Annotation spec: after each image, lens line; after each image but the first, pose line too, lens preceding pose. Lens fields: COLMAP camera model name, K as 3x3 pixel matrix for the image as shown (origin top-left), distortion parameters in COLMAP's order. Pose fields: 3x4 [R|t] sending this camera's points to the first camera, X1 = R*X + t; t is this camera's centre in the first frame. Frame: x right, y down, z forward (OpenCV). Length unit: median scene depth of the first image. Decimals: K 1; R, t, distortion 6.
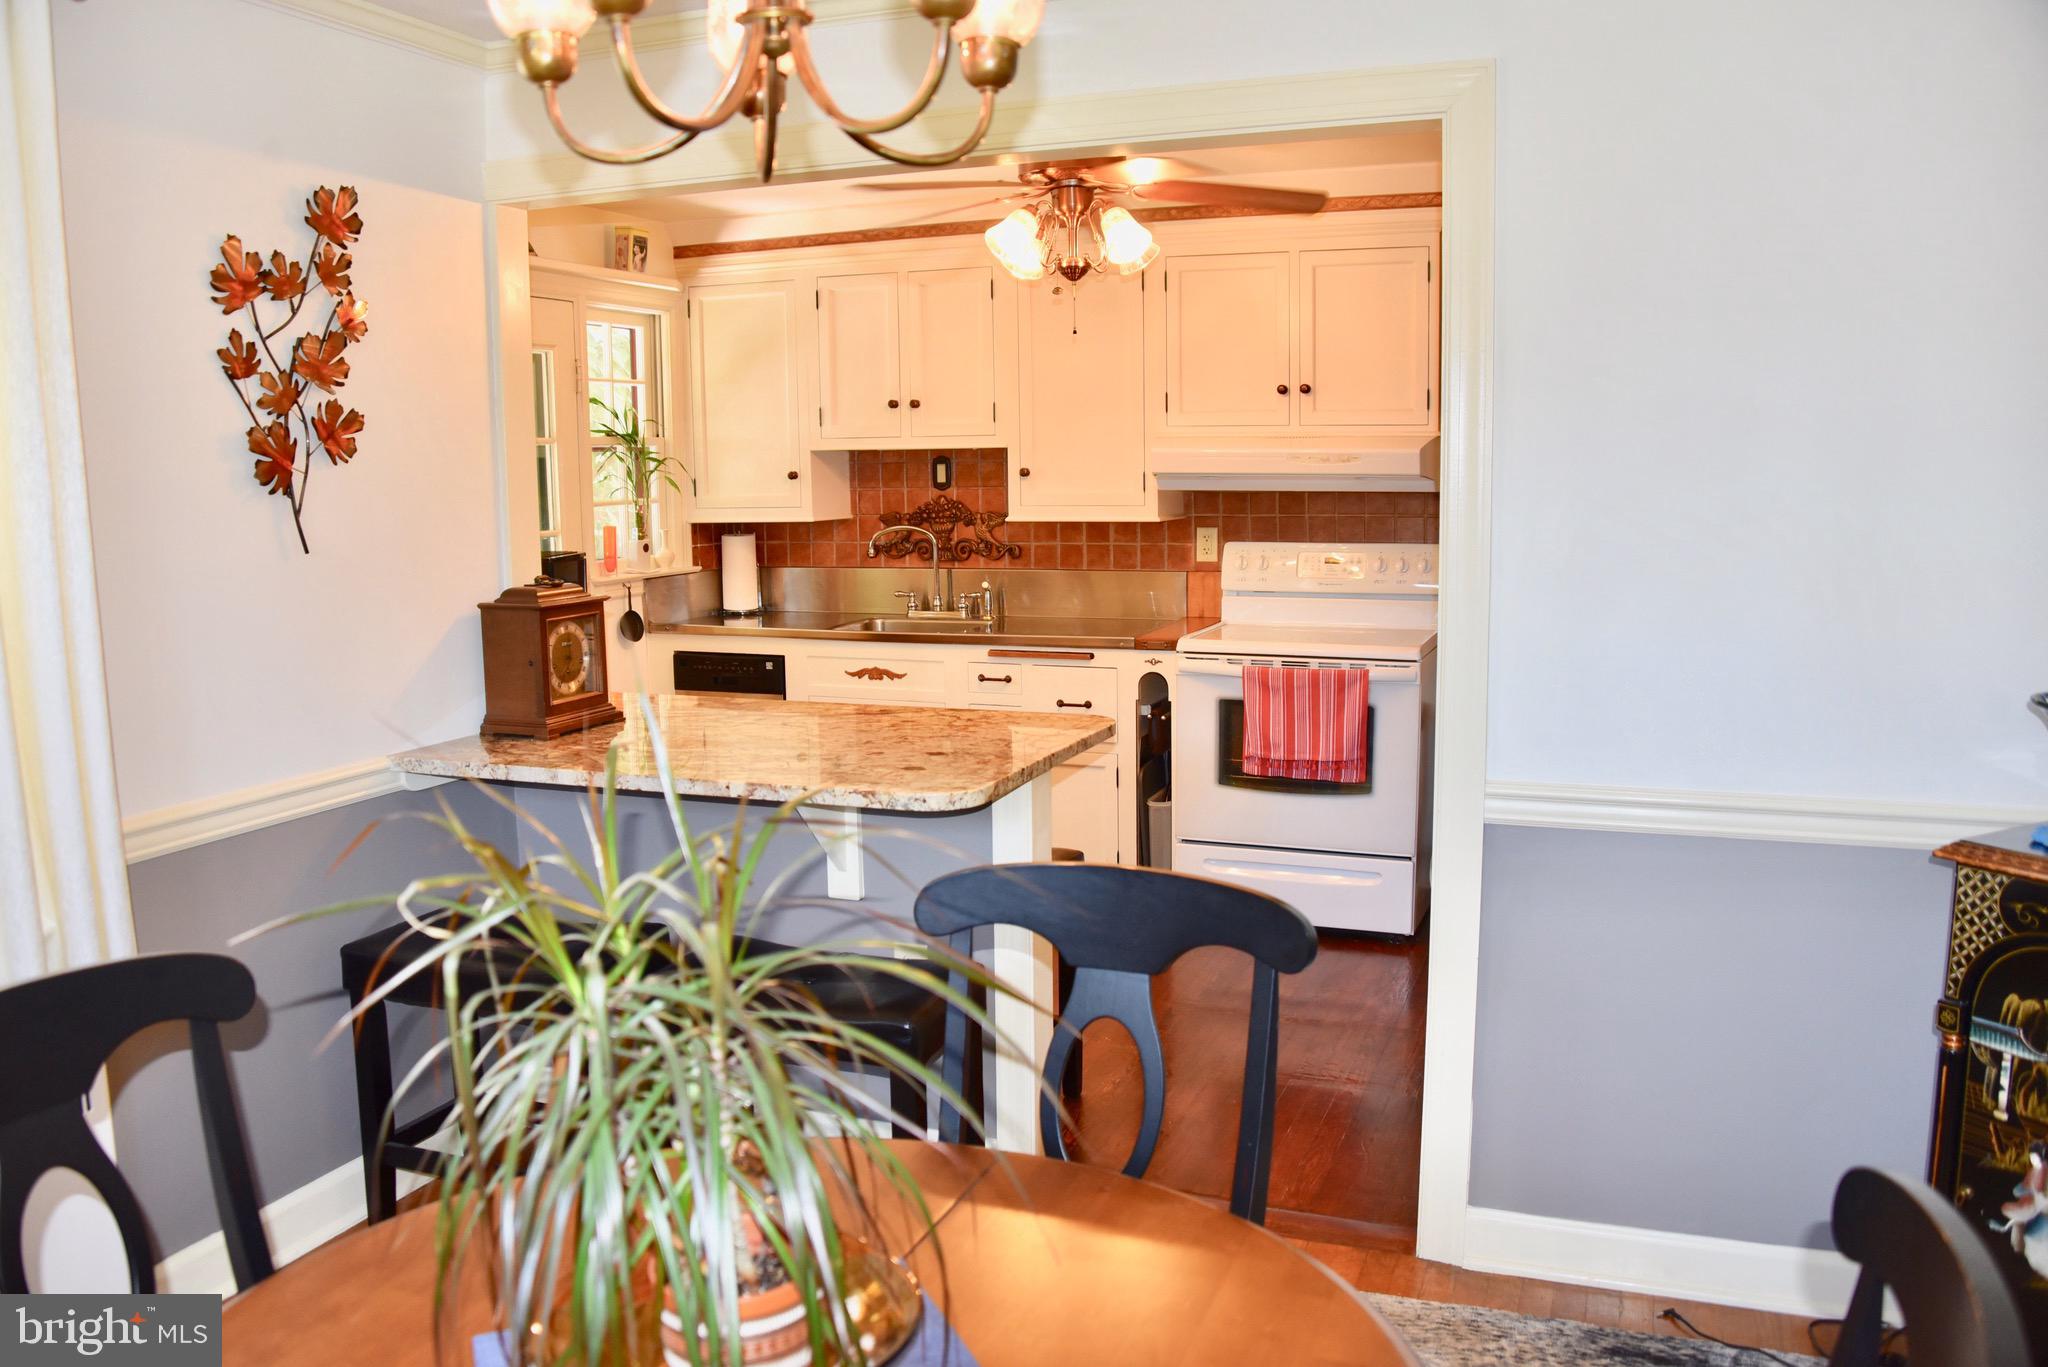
lens RADIAL K [[1630.5, 0, 1014.8], [0, 1630.5, 683.1], [0, 0, 1]] dist [-0.141374, 0.070433]
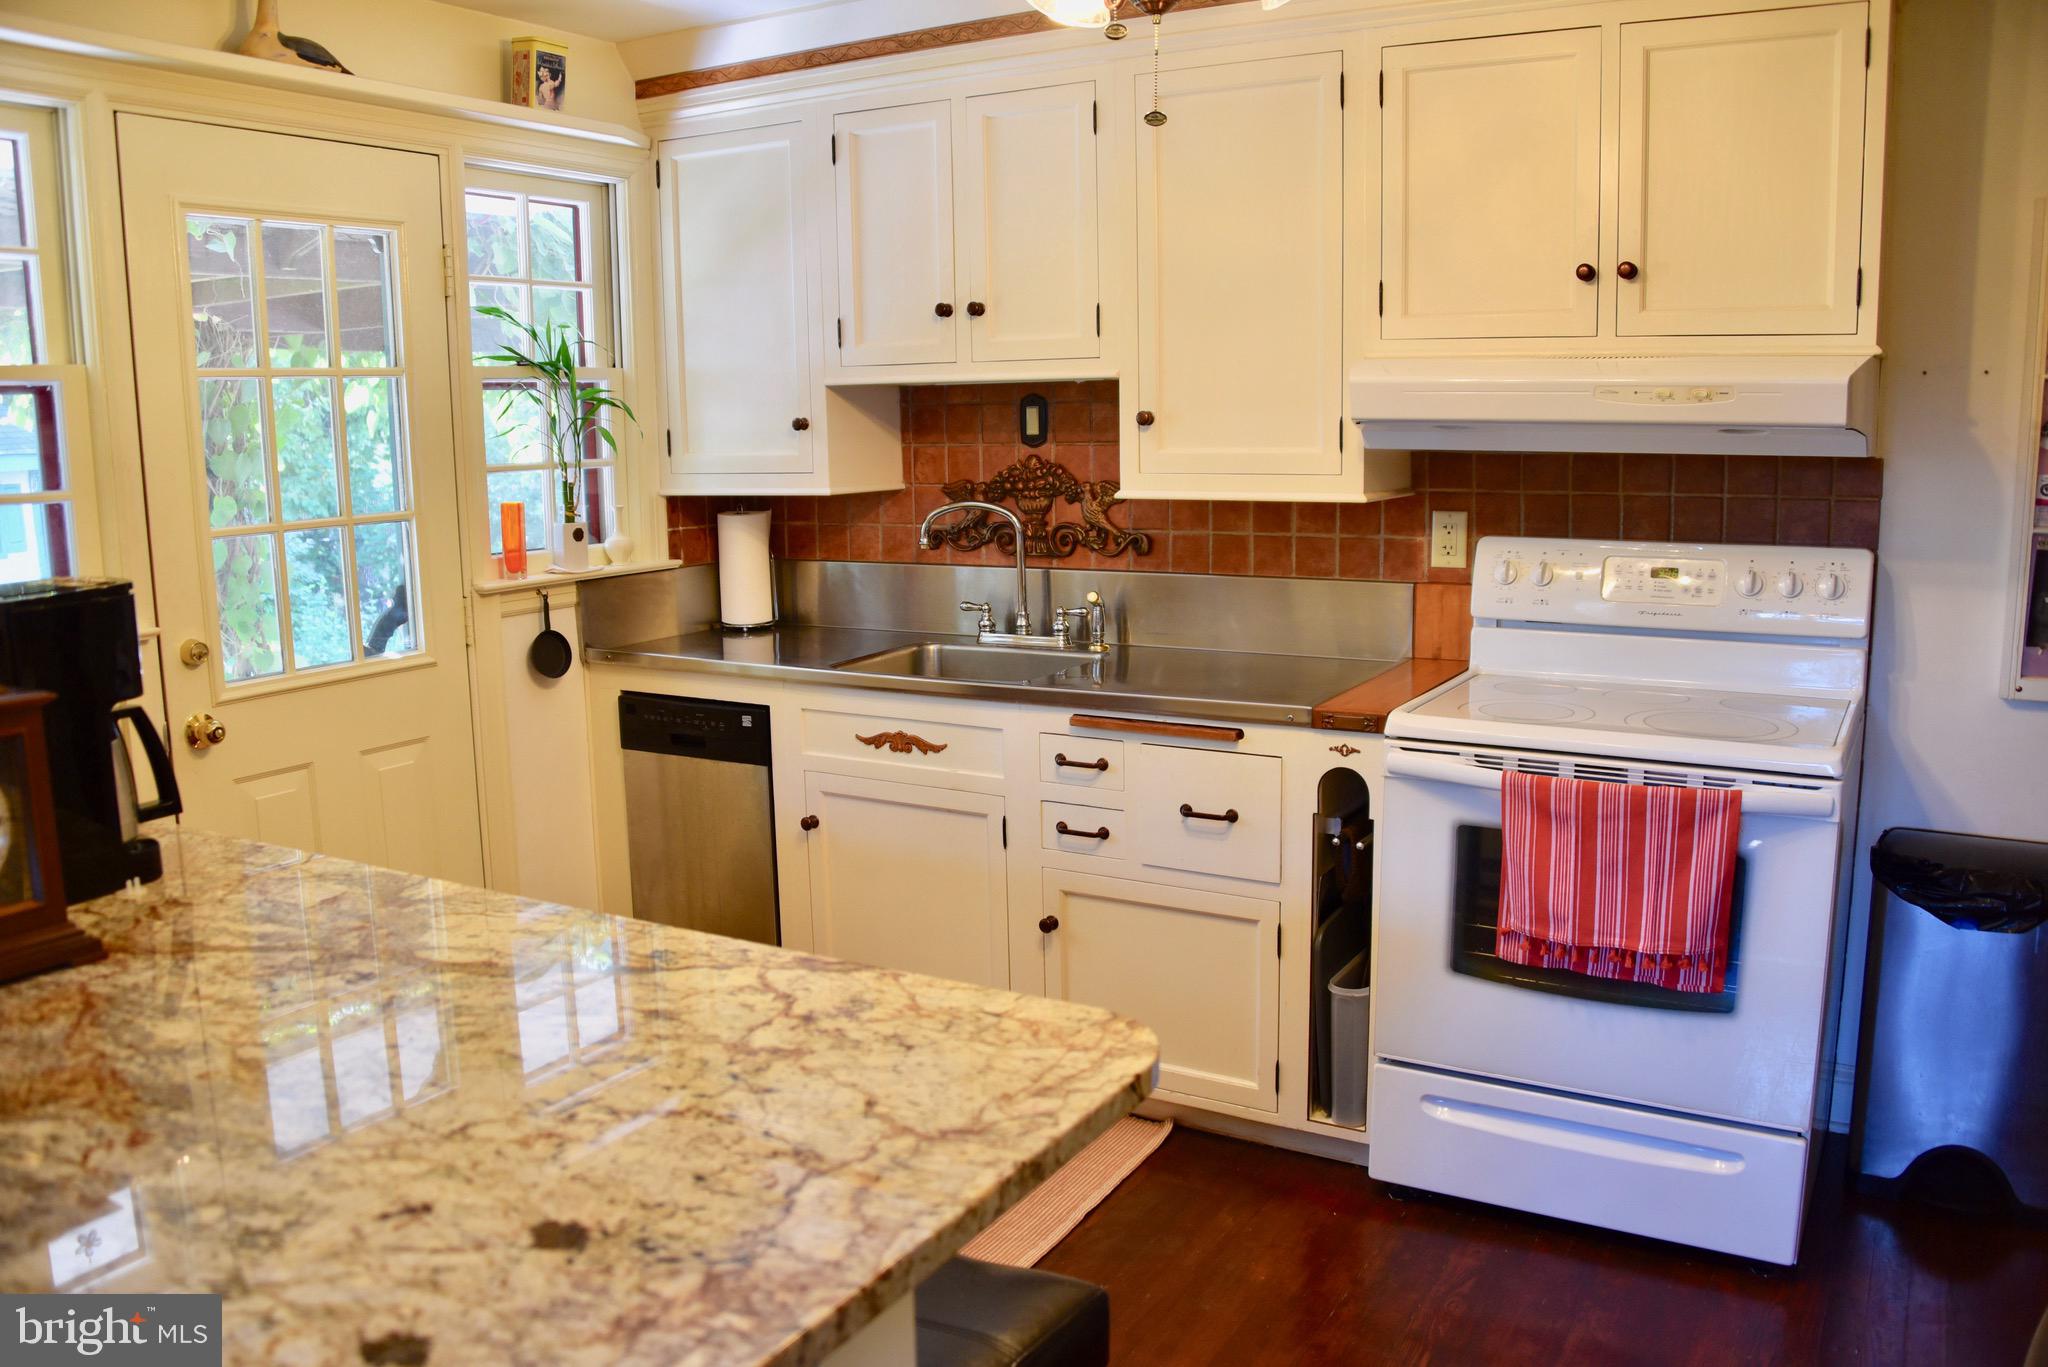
lens RADIAL K [[1630.5, 0, 1022.8], [0, 1630.5, 692.6], [0, 0, 1]] dist [-0.141374, 0.070433]
pose [[0.988265, 0.023594, -0.150915, 0.055158], [-0.018364, 0.999185, 0.035953, -0.048570], [0.151640, -0.032759, 0.987893, 0.393521]]
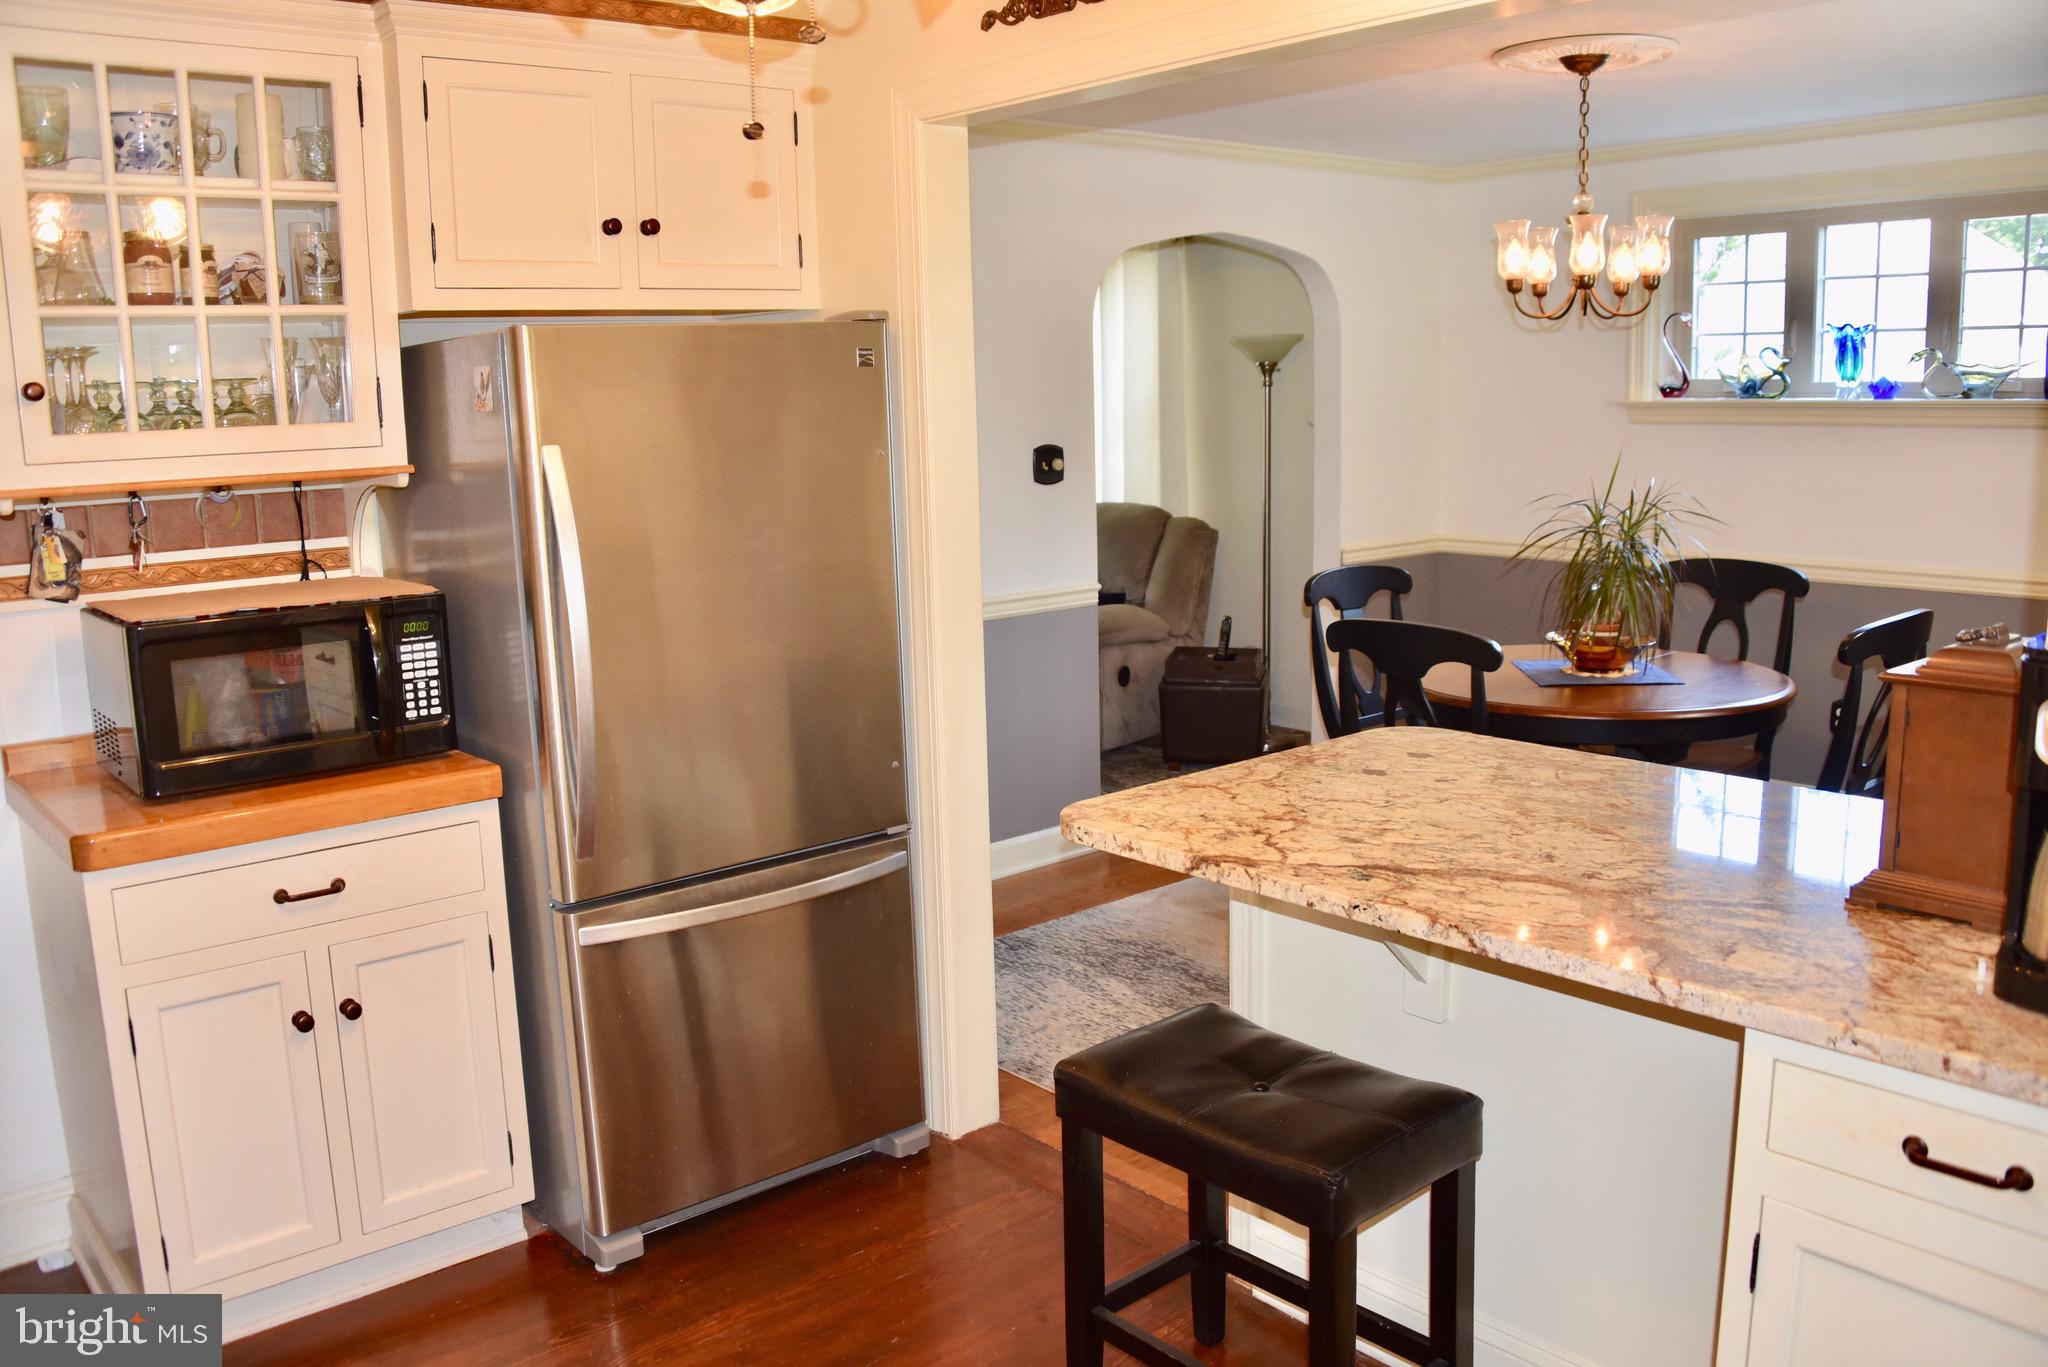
lens RADIAL K [[1630.5, 0, 1011.2], [0, 1630.5, 692.3], [0, 0, 1]] dist [-0.141374, 0.070433]
pose [[-0.880503, -0.048905, 0.471512, -0.157151], [0.102889, 0.951236, 0.290797, -0.147410], [-0.462740, 0.304561, -0.832535, 1.012060]]
